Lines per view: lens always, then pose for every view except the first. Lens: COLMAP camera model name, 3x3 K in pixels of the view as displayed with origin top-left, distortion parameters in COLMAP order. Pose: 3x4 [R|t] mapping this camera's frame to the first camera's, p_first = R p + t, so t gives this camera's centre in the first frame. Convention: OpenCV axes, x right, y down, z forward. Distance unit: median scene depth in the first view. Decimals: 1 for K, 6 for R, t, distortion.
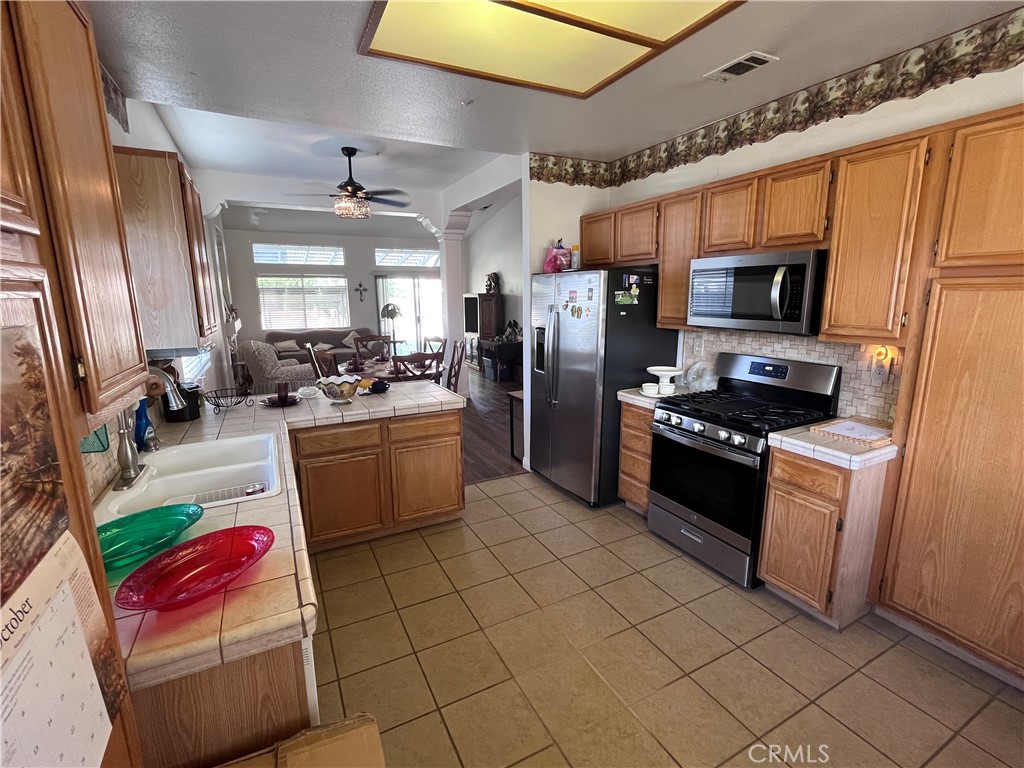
lens RADIAL K [[466.1, 0, 512.0], [0, 466.1, 384.0], [0, 0, 1]] dist [-0.002601, 0.001375]
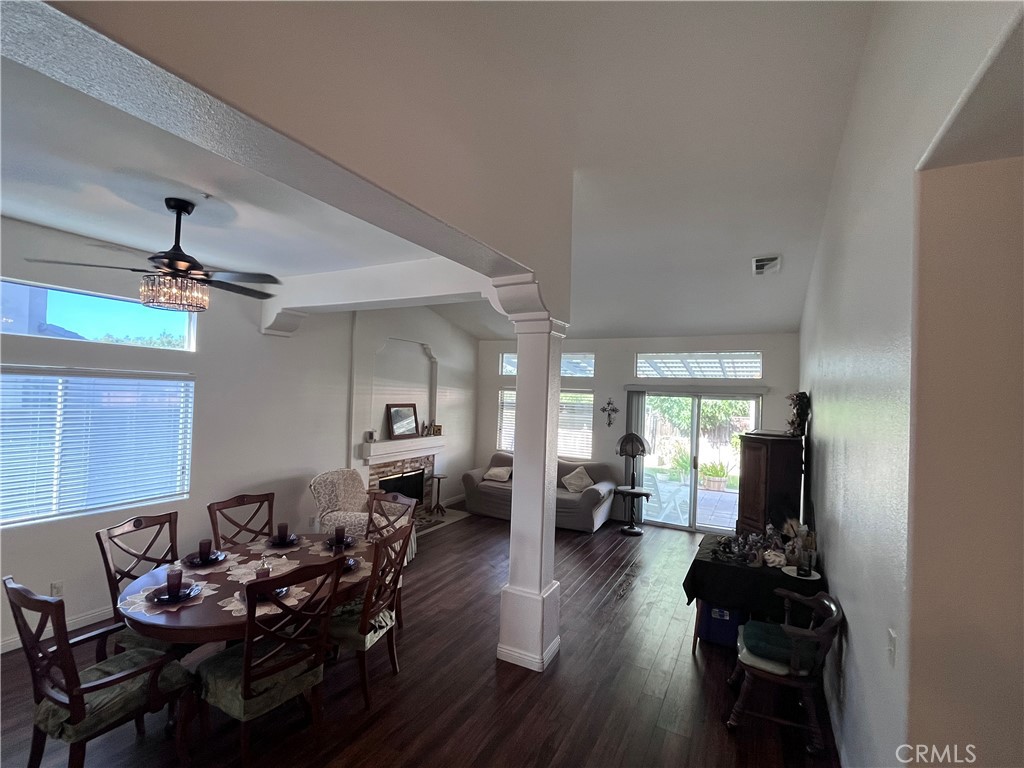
lens RADIAL K [[466.1, 0, 512.0], [0, 466.1, 384.0], [0, 0, 1]] dist [-0.002601, 0.001375]
pose [[0.565346, 0.010804, -0.824783, 0.184389], [-0.195526, 0.973171, -0.121275, -0.125410], [0.801345, 0.229829, 0.552291, 0.474718]]
